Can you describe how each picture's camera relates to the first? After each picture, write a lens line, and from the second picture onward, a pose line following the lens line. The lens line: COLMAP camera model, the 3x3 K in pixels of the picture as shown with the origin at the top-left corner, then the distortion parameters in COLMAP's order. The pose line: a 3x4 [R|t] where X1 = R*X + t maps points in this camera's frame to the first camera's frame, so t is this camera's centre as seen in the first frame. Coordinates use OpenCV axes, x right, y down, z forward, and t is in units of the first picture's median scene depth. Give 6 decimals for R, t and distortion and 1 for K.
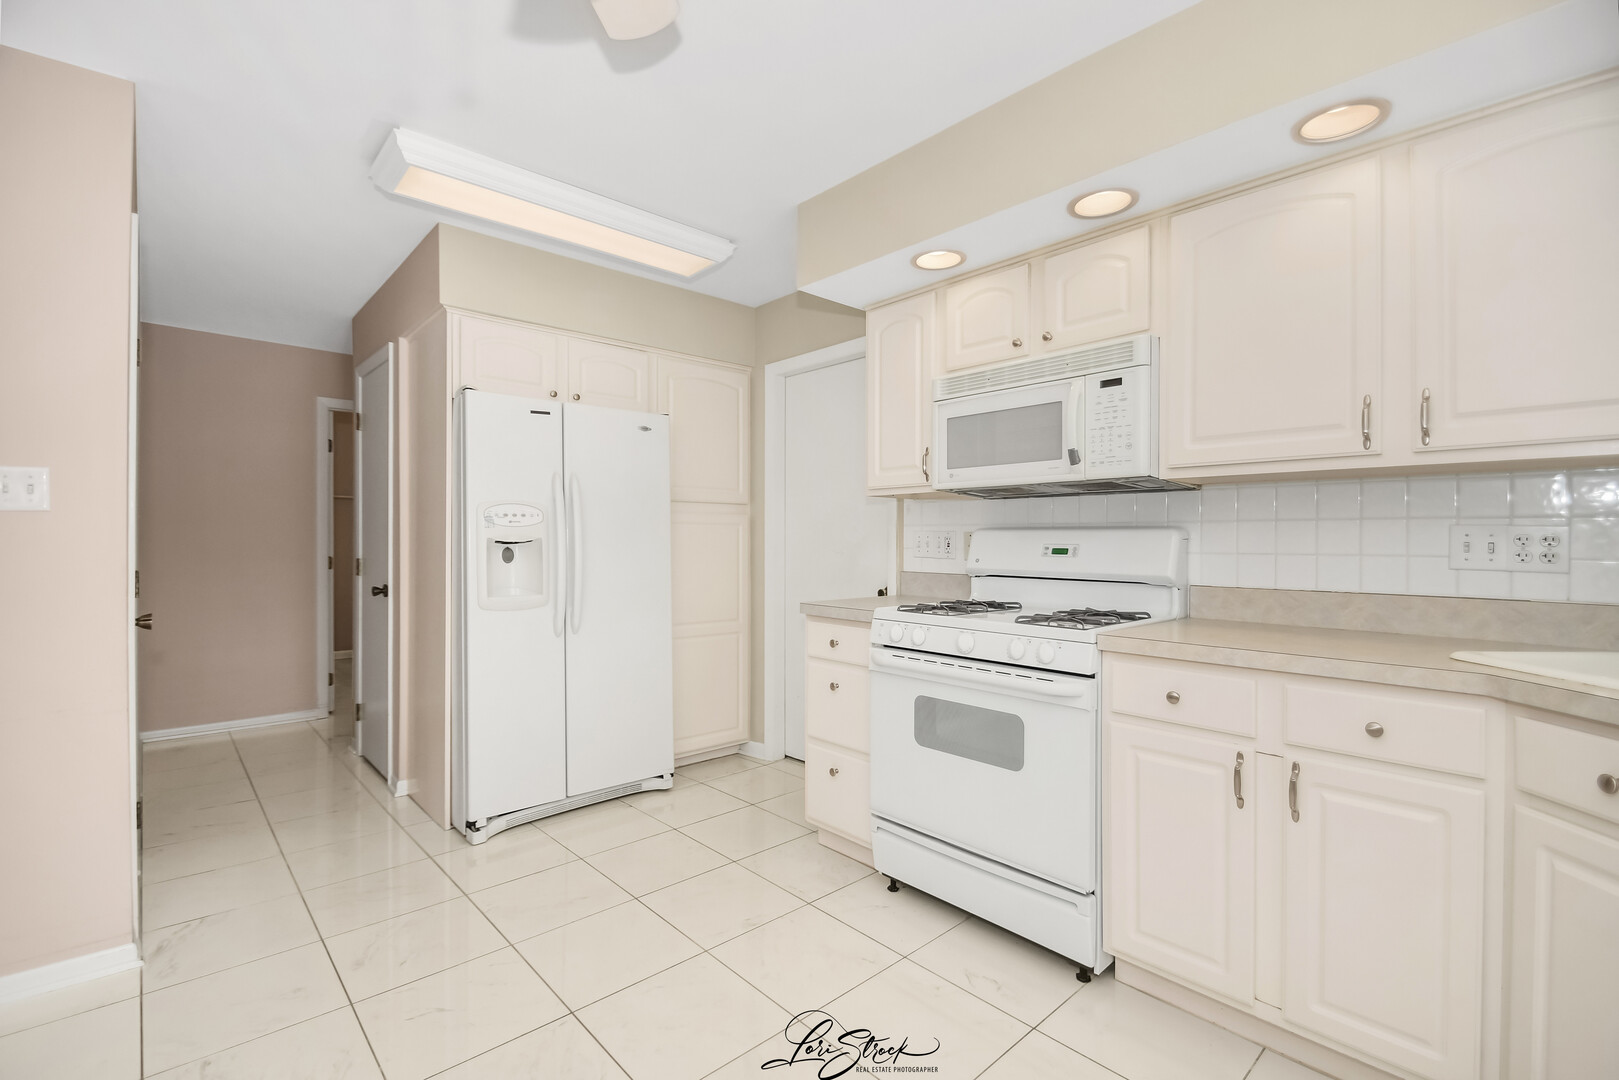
lens RADIAL K [[728.5, 0, 809.5], [0, 728.5, 540.0], [0, 0, 1]] dist [0.000629, 0.000069]
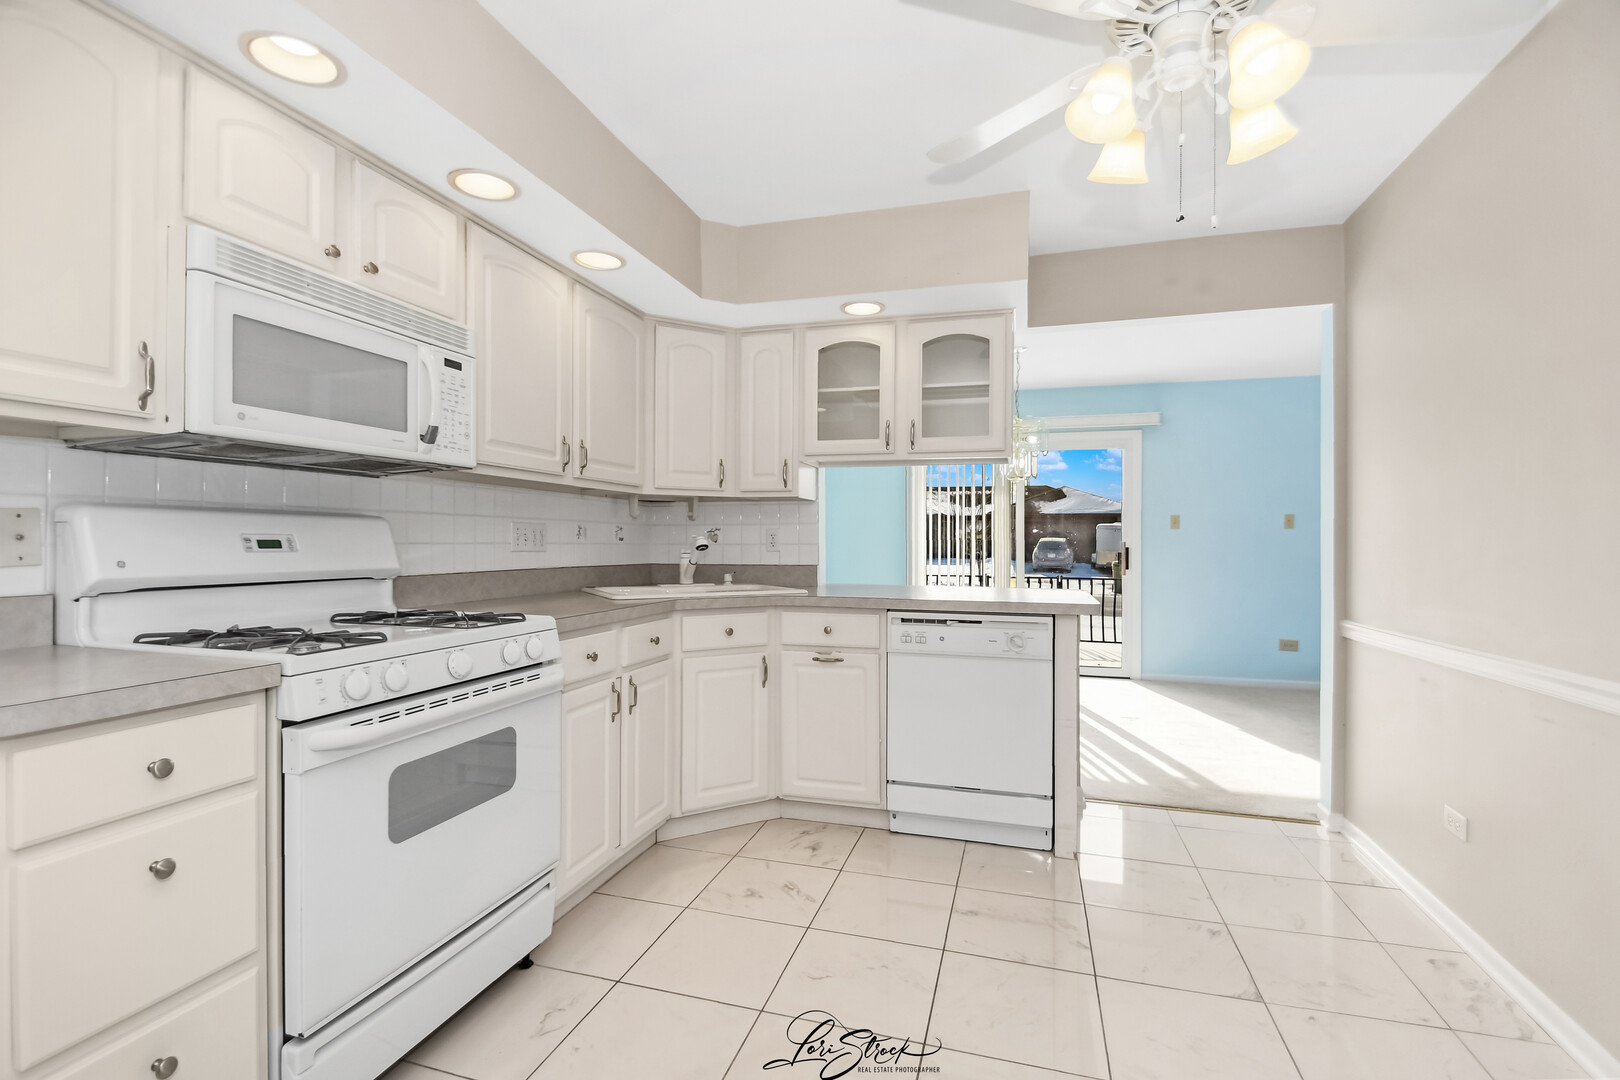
lens RADIAL K [[742.5, 0, 810.0], [0, 742.5, 540.0], [0, 0, 1]] dist [-0.004130, -0.000908]
pose [[-0.512207, -0.007251, 0.858831, -0.631108], [-0.009697, 0.999949, 0.002659, 0.005006], [-0.858807, -0.006966, -0.512251, 1.059744]]
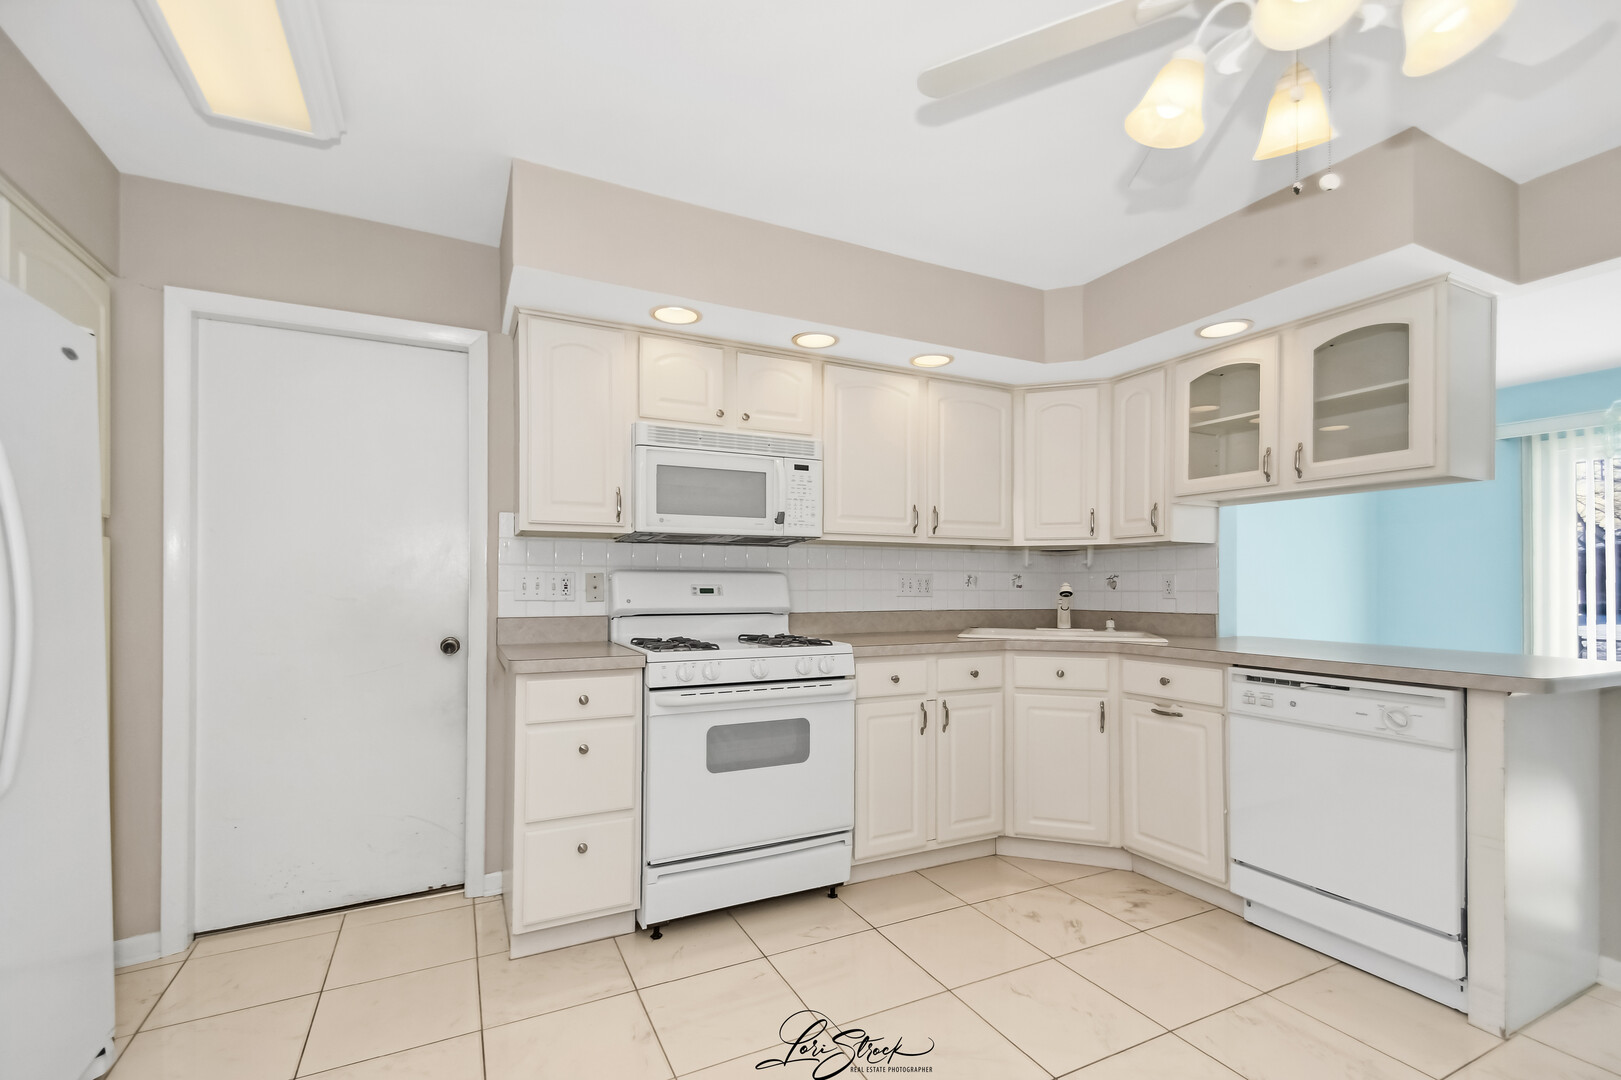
lens RADIAL K [[714.7, 0, 806.0], [0, 714.7, 575.2], [0, 0, 1]] dist [0.032741, -0.000080]
pose [[0.279060, 0.008782, 0.960234, -0.856774], [-0.001225, 0.999961, -0.008790, 0.000073], [-0.960273, 0.001277, 0.279059, 0.594470]]
